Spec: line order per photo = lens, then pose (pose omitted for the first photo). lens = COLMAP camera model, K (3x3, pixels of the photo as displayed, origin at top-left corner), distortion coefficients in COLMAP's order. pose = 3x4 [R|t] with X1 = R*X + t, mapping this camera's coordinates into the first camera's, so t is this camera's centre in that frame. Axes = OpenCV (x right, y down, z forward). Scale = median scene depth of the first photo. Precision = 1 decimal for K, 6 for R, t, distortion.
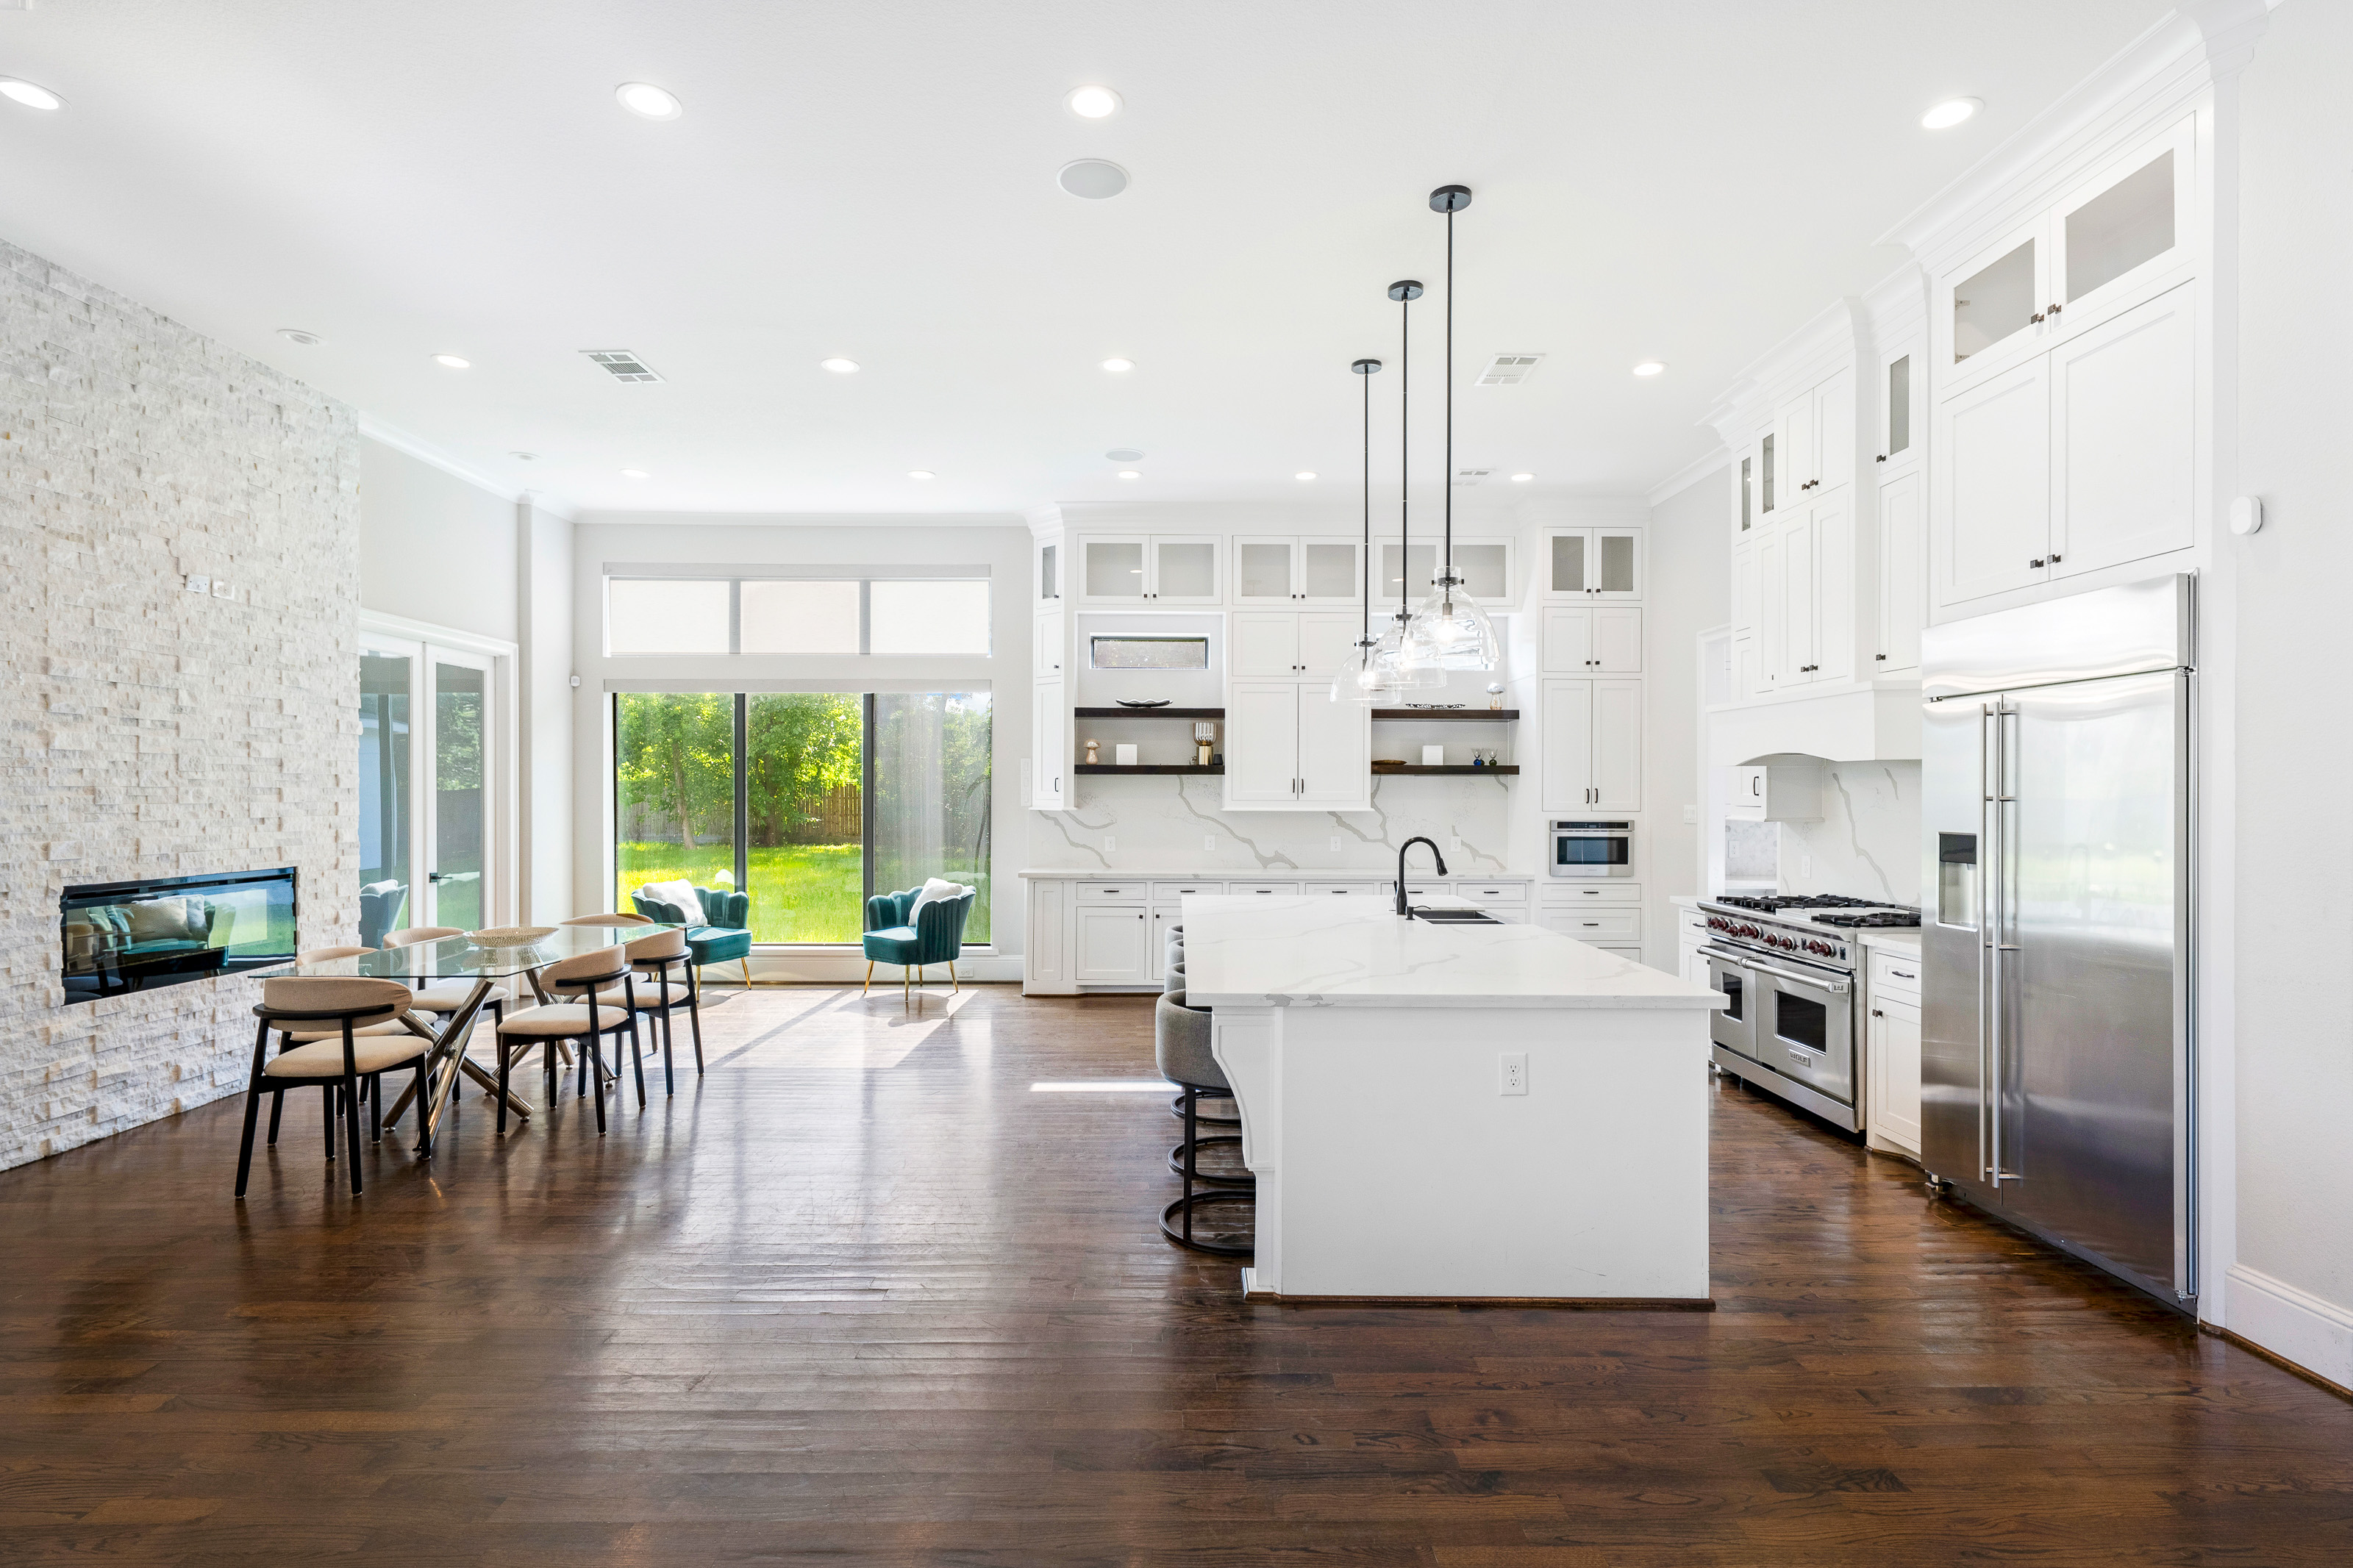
lens RADIAL K [[1289.4, 0, 1176.5], [0, 1289.4, 784.0], [0, 0, 1]] dist [0.022579, 0.000129]
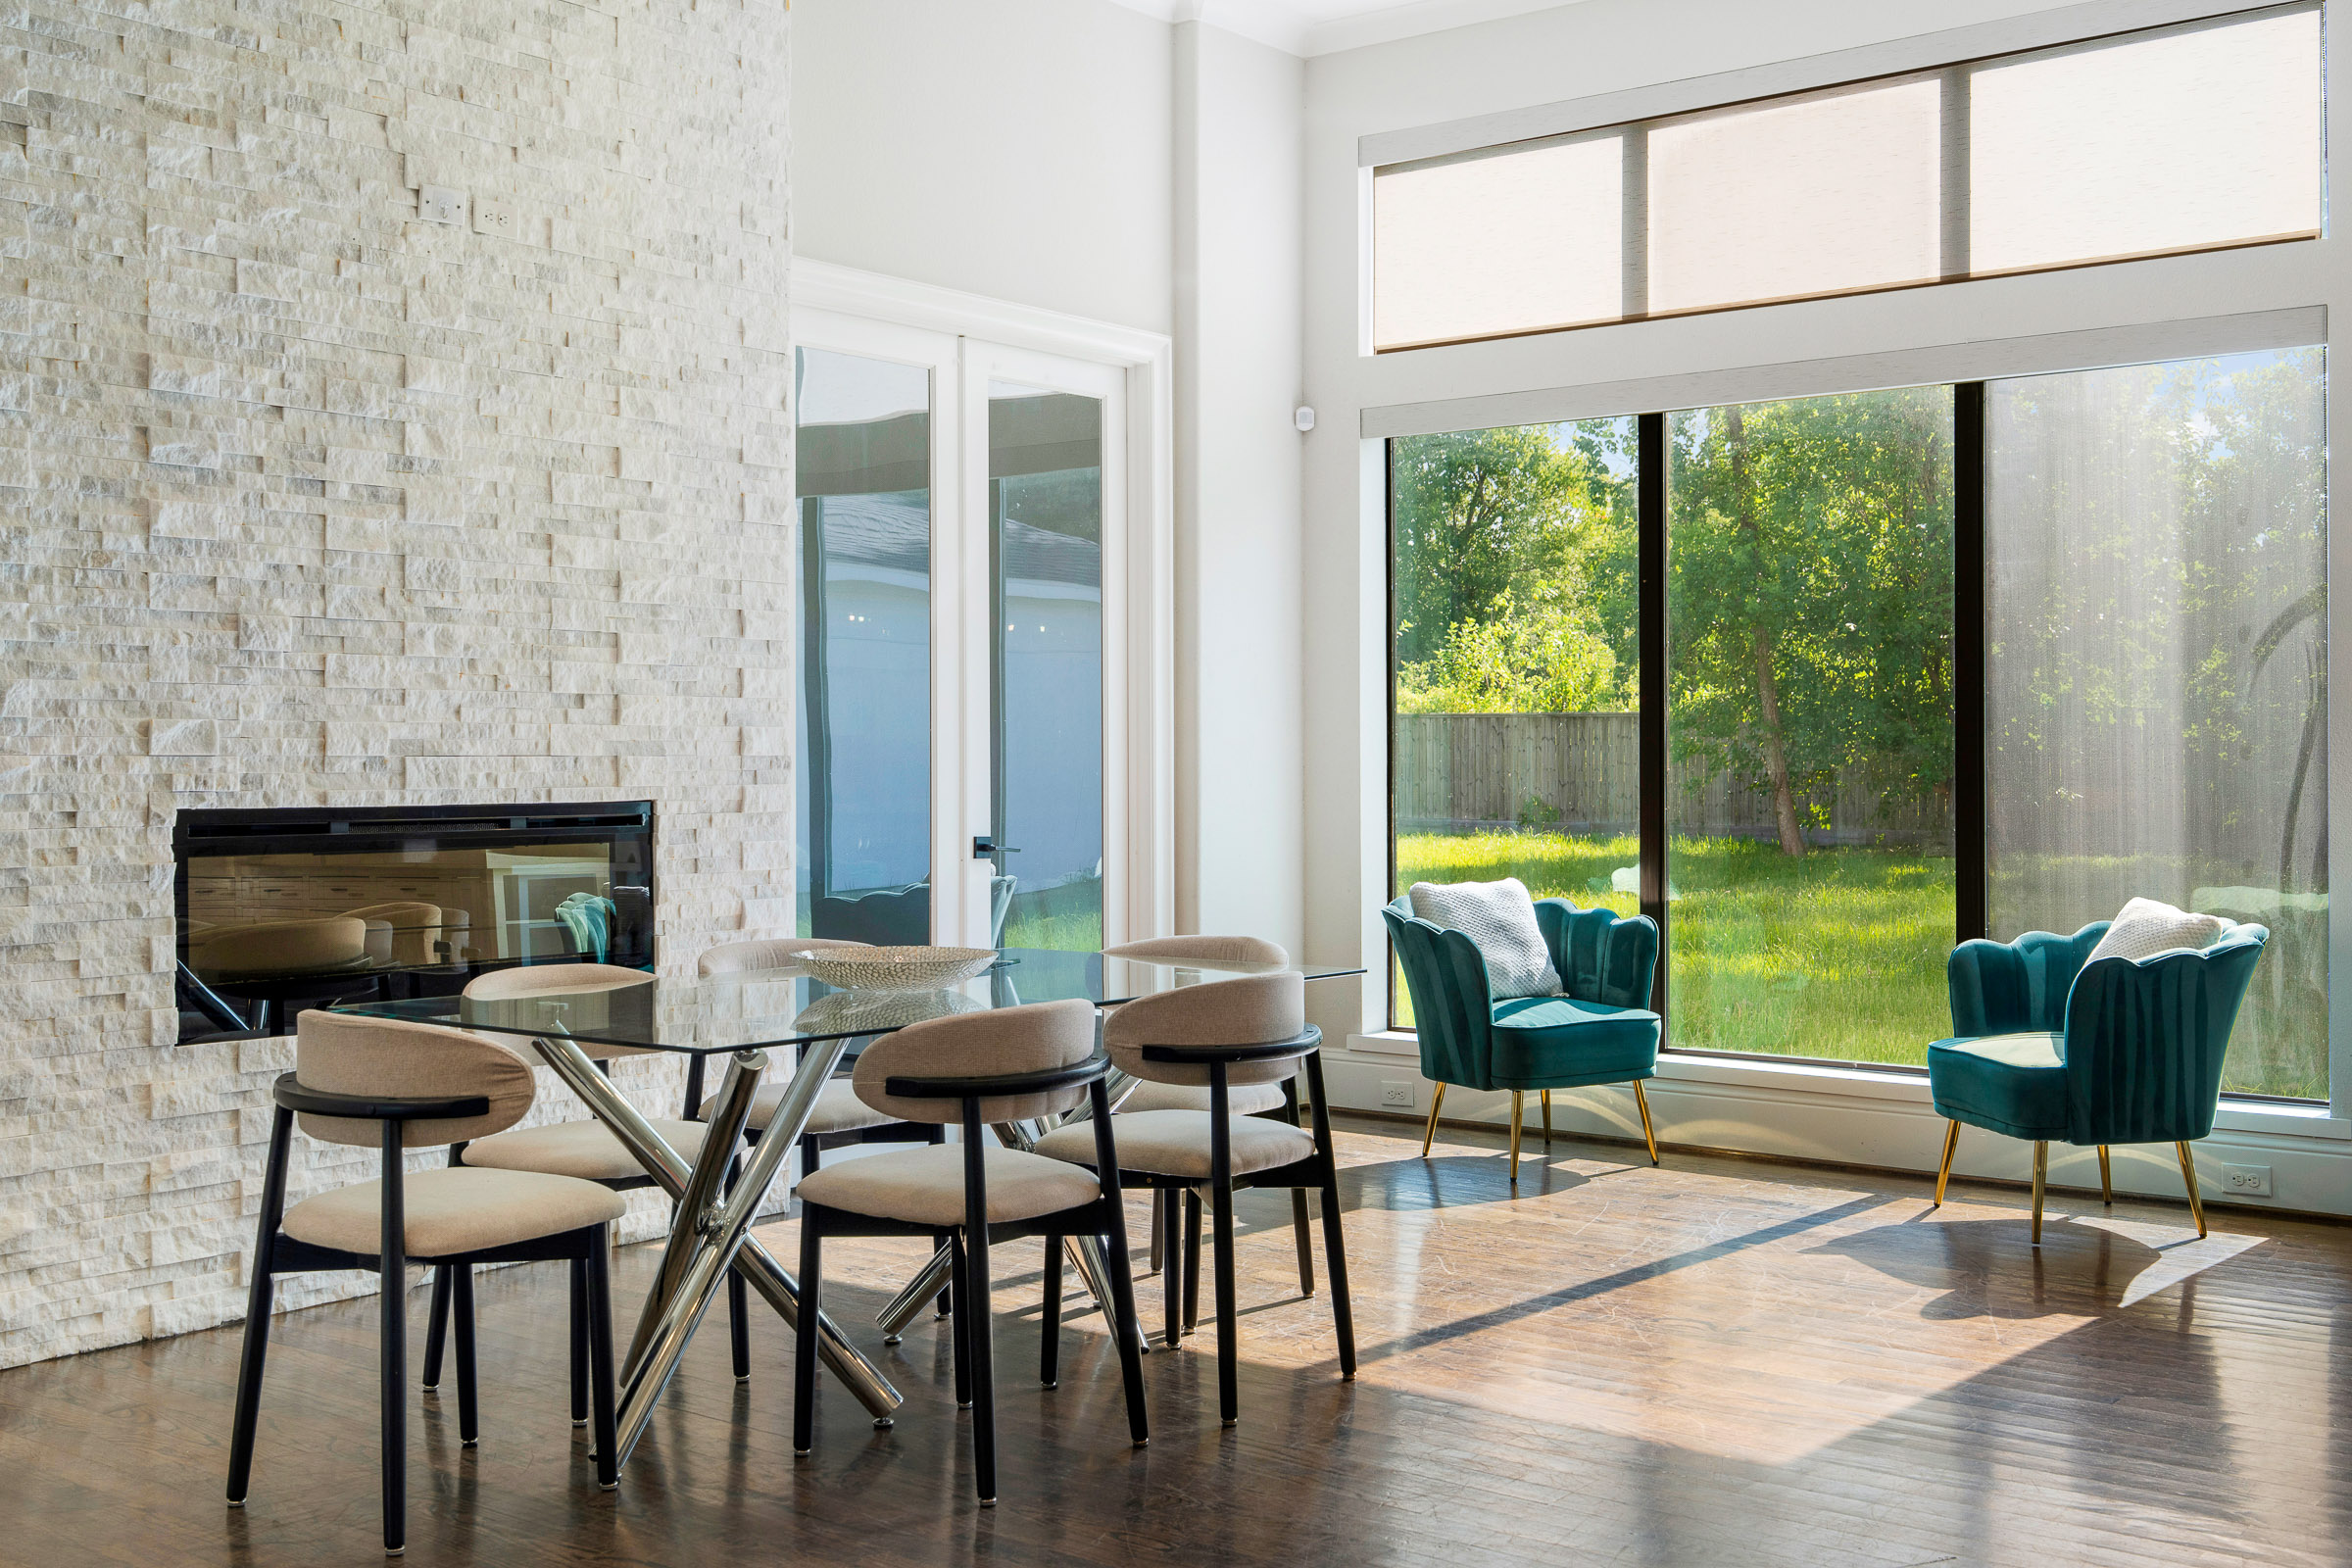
lens RADIAL K [[2435.0, 0, 1176.0], [0, 2435.0, 784.0], [0, 0, 1]] dist [-0.001429, 0.009068]
pose [[0.766278, 0.000521, -0.642509, 0.045071], [-0.000816, 1.000000, -0.000162, 0.063397], [0.642508, 0.000648, 0.766279, 0.490130]]
